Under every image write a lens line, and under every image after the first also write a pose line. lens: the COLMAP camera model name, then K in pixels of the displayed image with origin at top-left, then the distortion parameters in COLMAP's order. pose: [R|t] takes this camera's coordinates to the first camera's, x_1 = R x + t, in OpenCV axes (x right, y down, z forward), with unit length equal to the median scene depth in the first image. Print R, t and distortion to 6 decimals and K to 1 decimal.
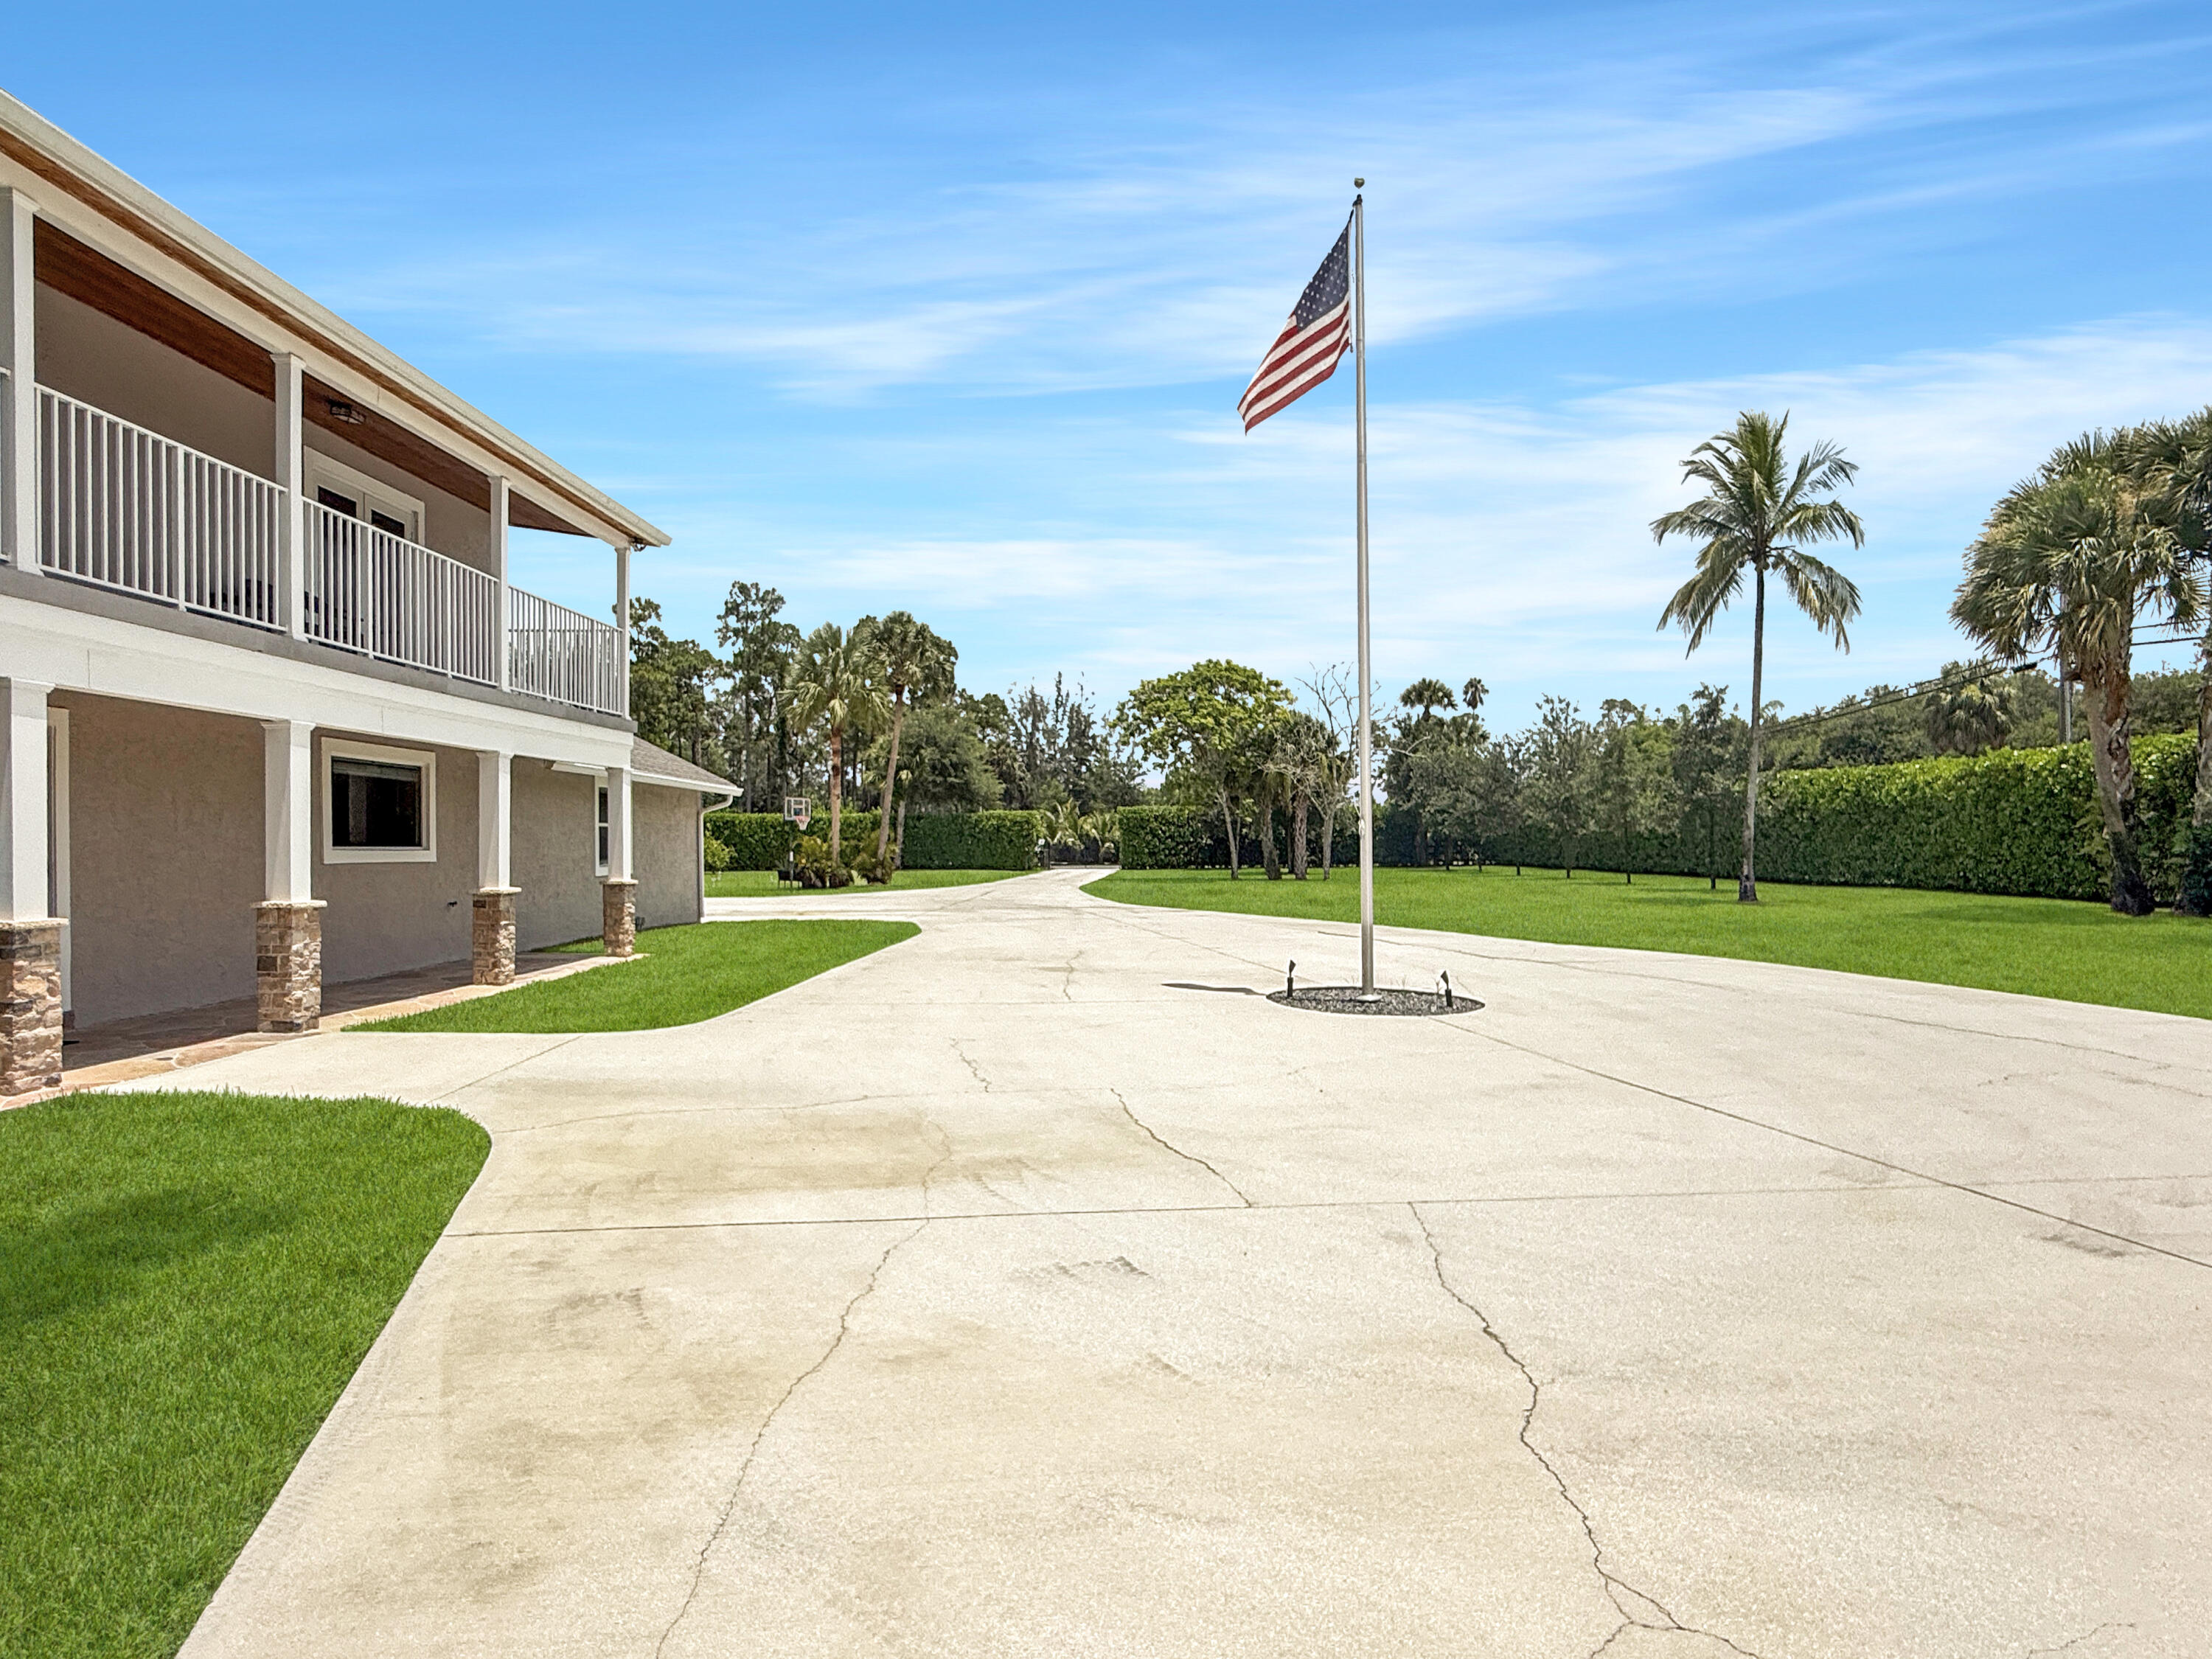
lens RADIAL K [[1155.6, 0, 1106.0], [0, 1155.6, 829.5], [0, 0, 1]] dist [-0.000578, -0.000153]
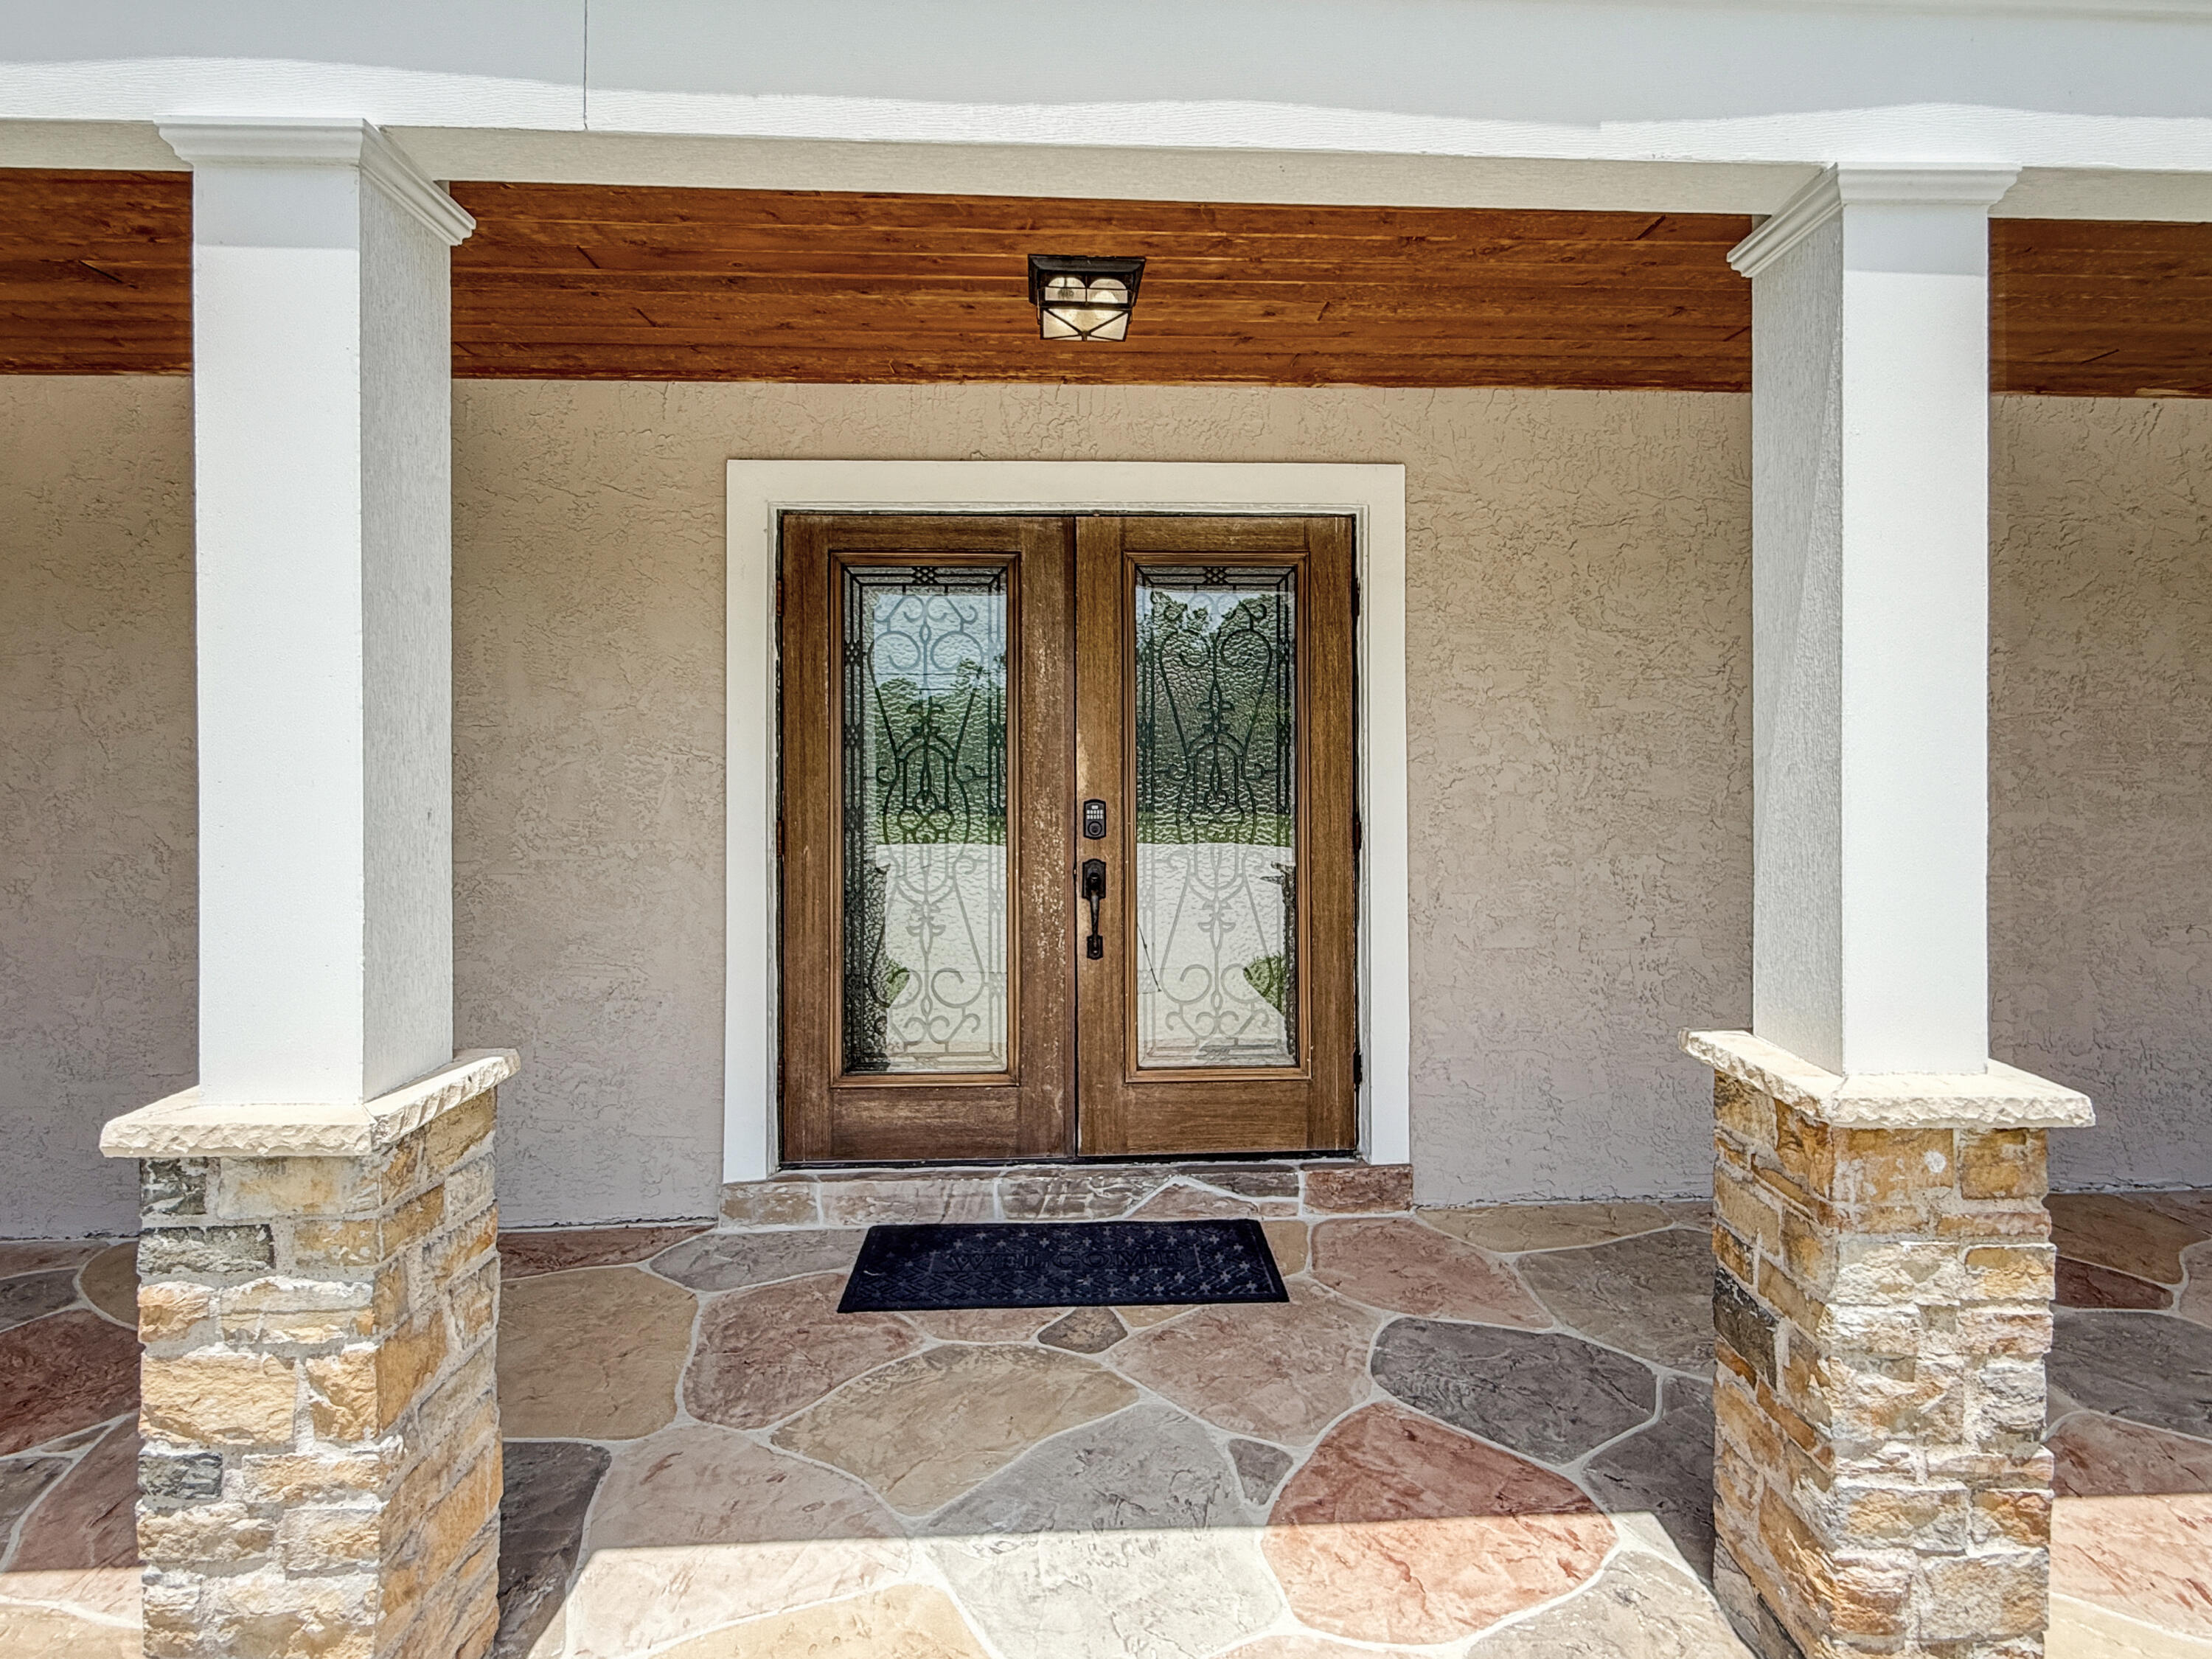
lens RADIAL K [[896.4, 0, 1109.5], [0, 896.4, 776.4], [0, 0, 1]] dist [-0.000109, -0.000025]
pose [[0.000474, 0.012690, -0.999919, -0.556483], [0.014324, 0.999817, 0.012695, 0.006875], [0.999897, -0.014328, 0.000292, 0.882163]]
